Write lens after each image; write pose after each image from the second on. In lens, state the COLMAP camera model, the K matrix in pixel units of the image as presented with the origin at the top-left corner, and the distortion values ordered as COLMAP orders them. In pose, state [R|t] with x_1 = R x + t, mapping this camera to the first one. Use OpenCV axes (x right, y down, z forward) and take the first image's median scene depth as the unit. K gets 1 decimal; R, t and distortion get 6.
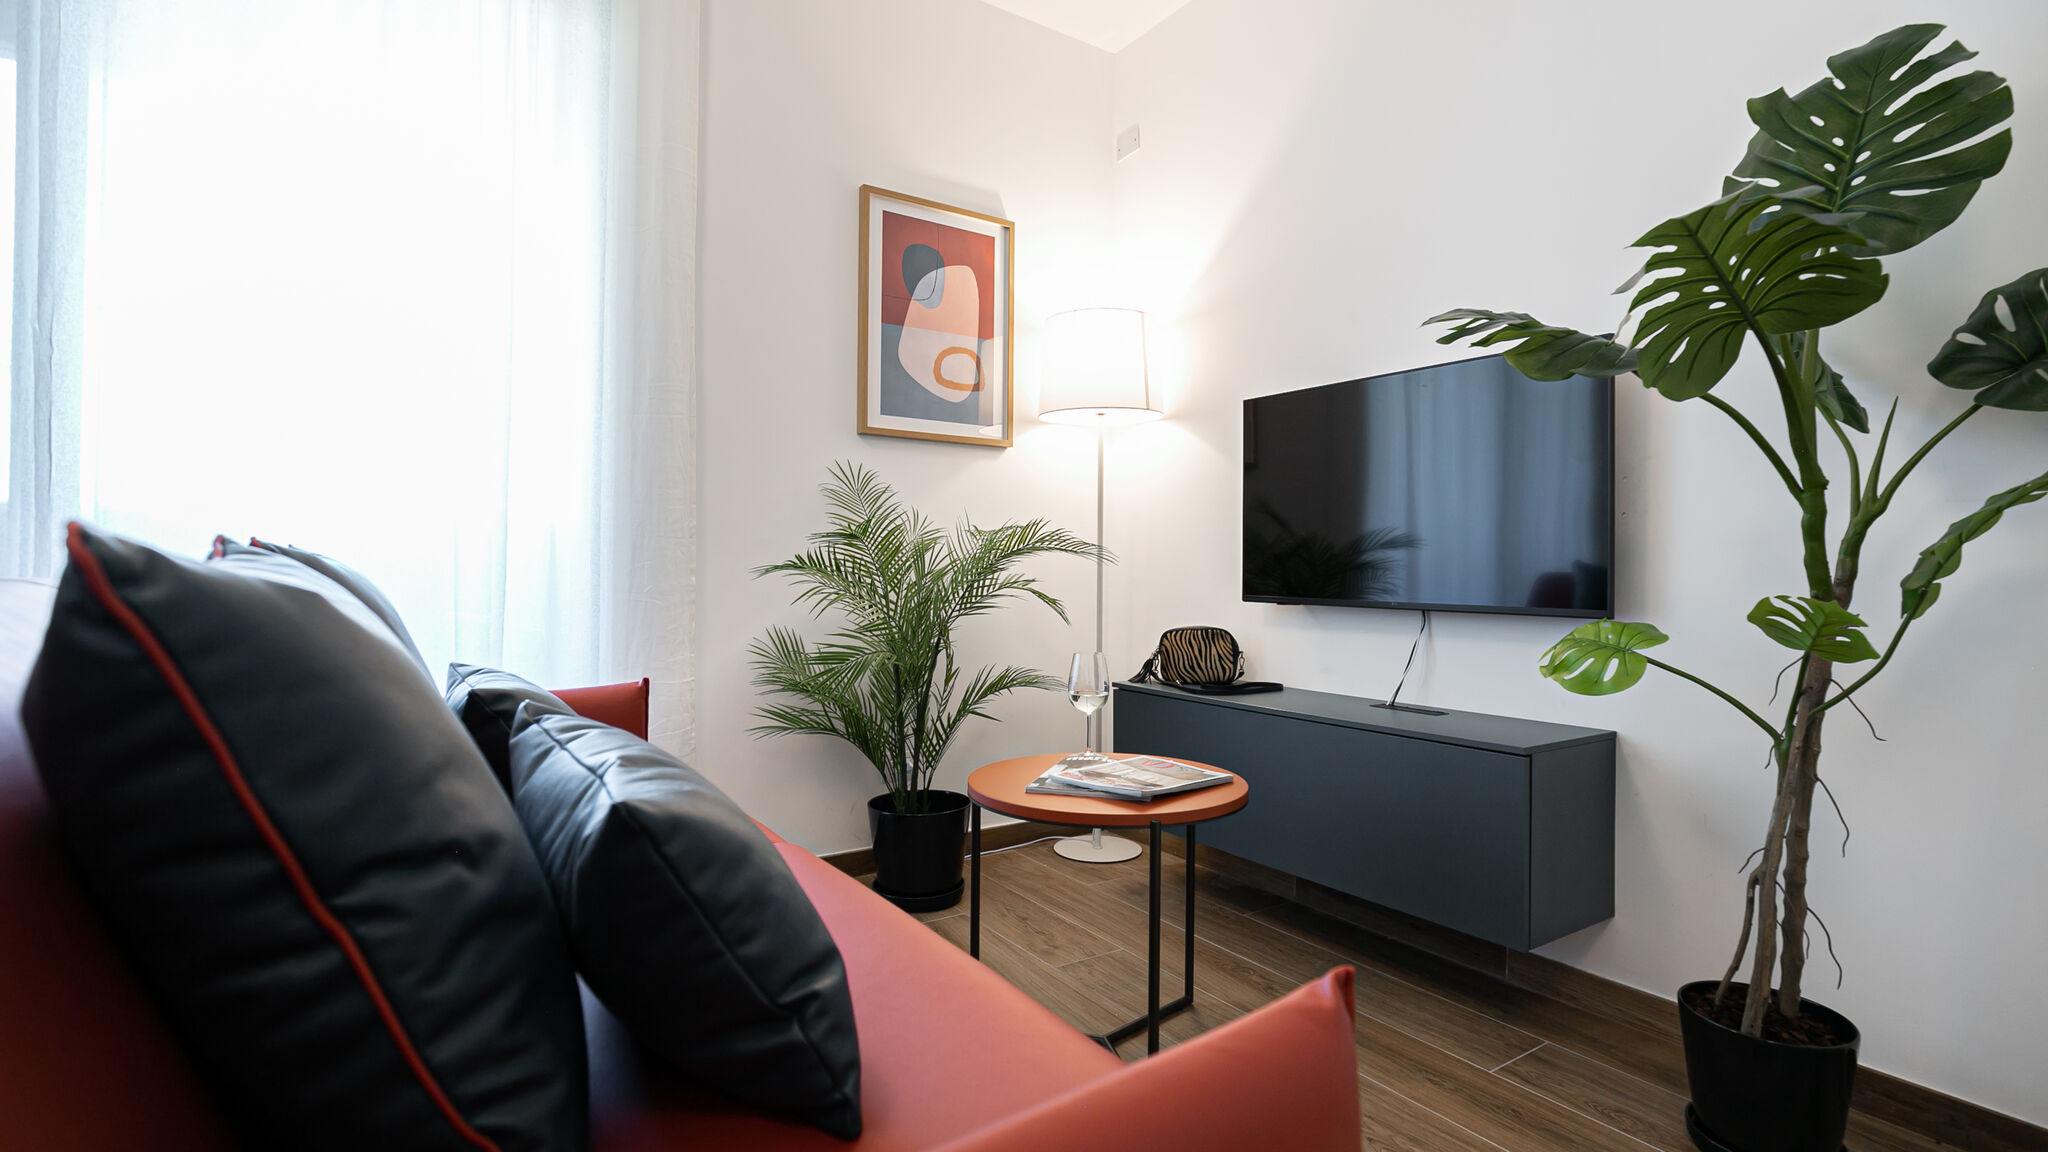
lens RADIAL K [[957.2, 0, 1056.0], [0, 957.2, 561.3], [0, 0, 1]] dist [-0.008598, 0.000582]
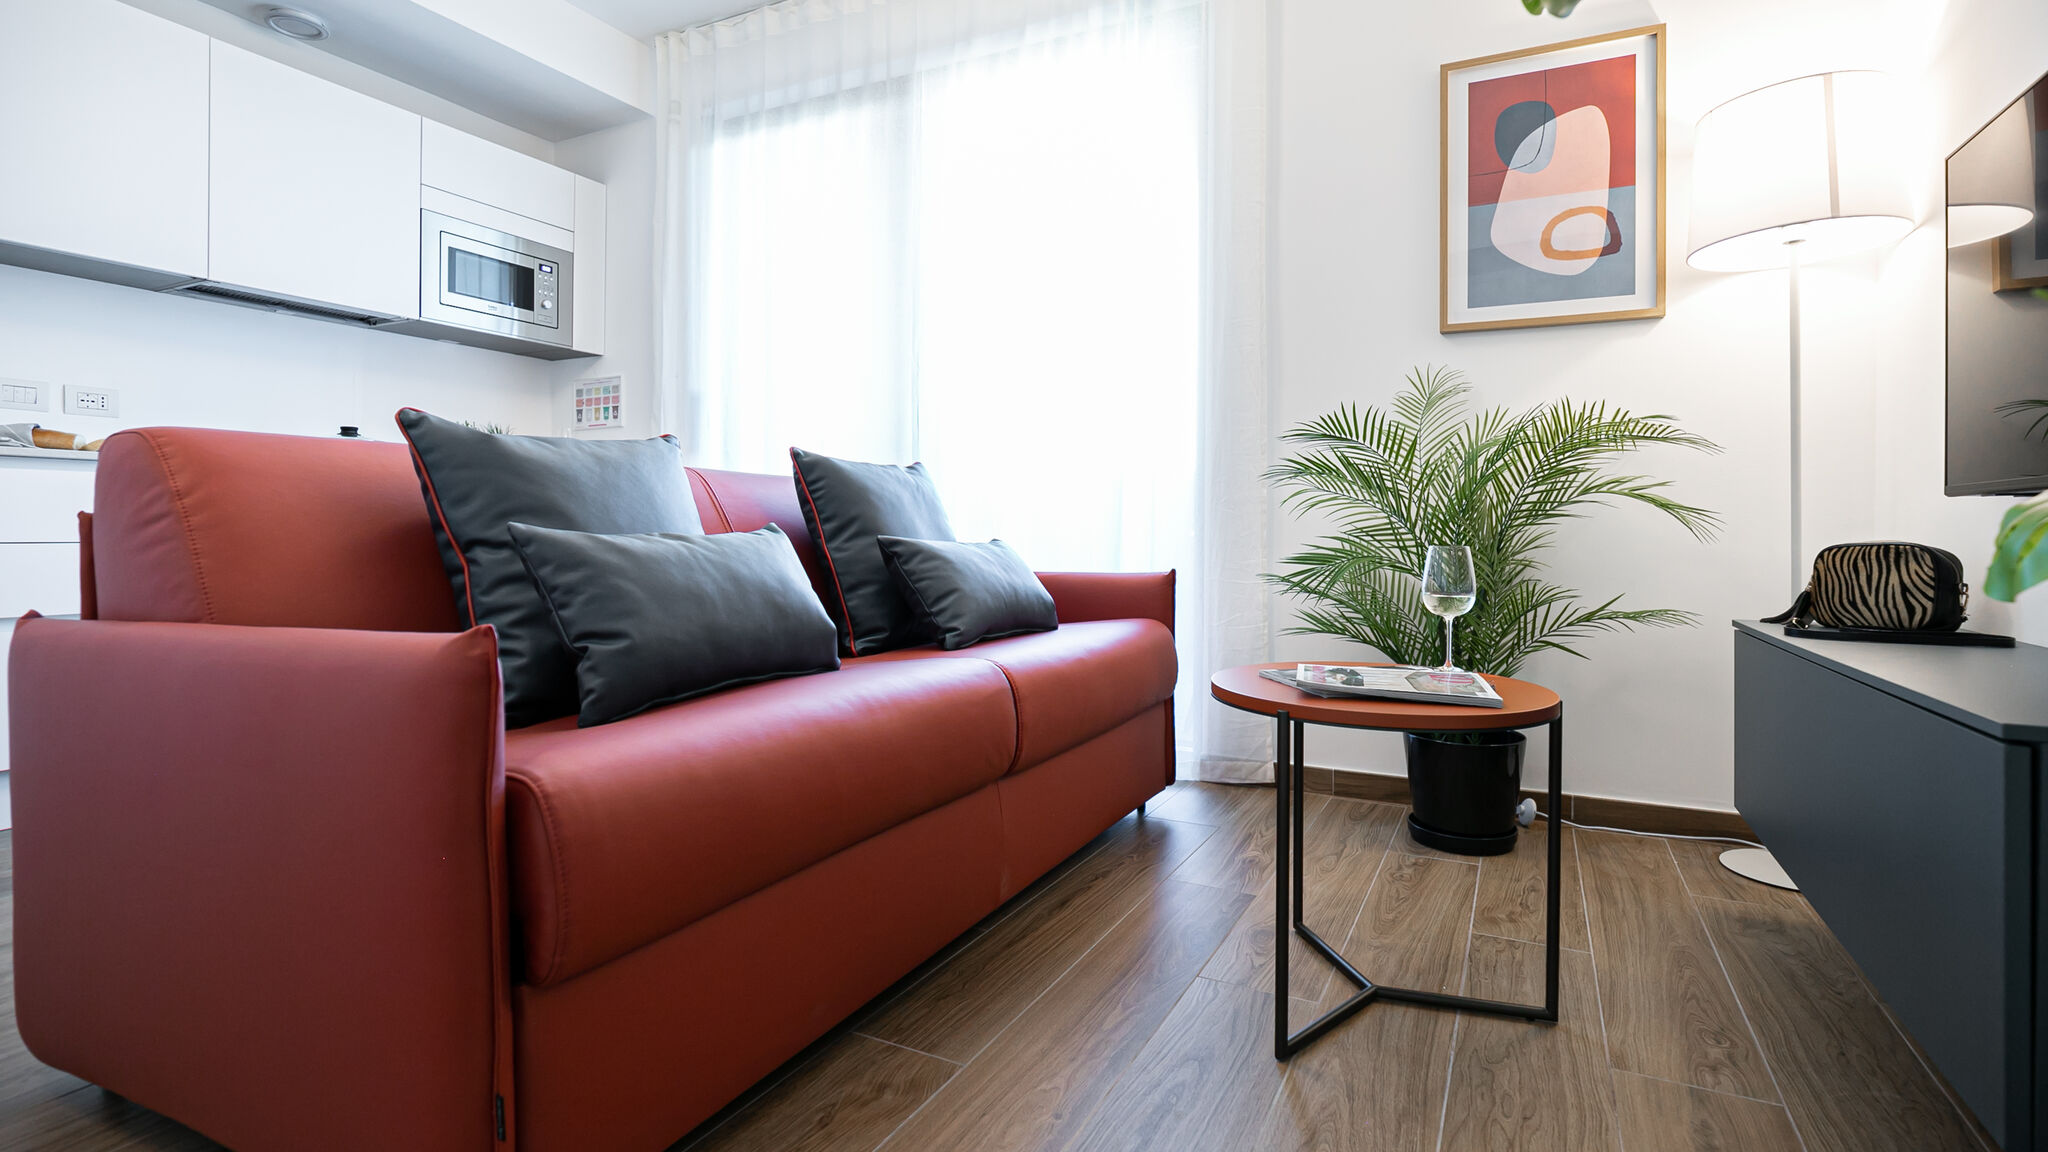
lens RADIAL K [[966.3, 0, 1068.0], [0, 966.3, 533.1], [0, 0, 1]] dist [-0.009786, -0.000453]
pose [[0.491214, -0.004757, -0.871026, 0.485659], [0.004630, 0.999985, -0.002850, 0.069405], [0.871027, -0.002633, 0.491229, 0.249881]]
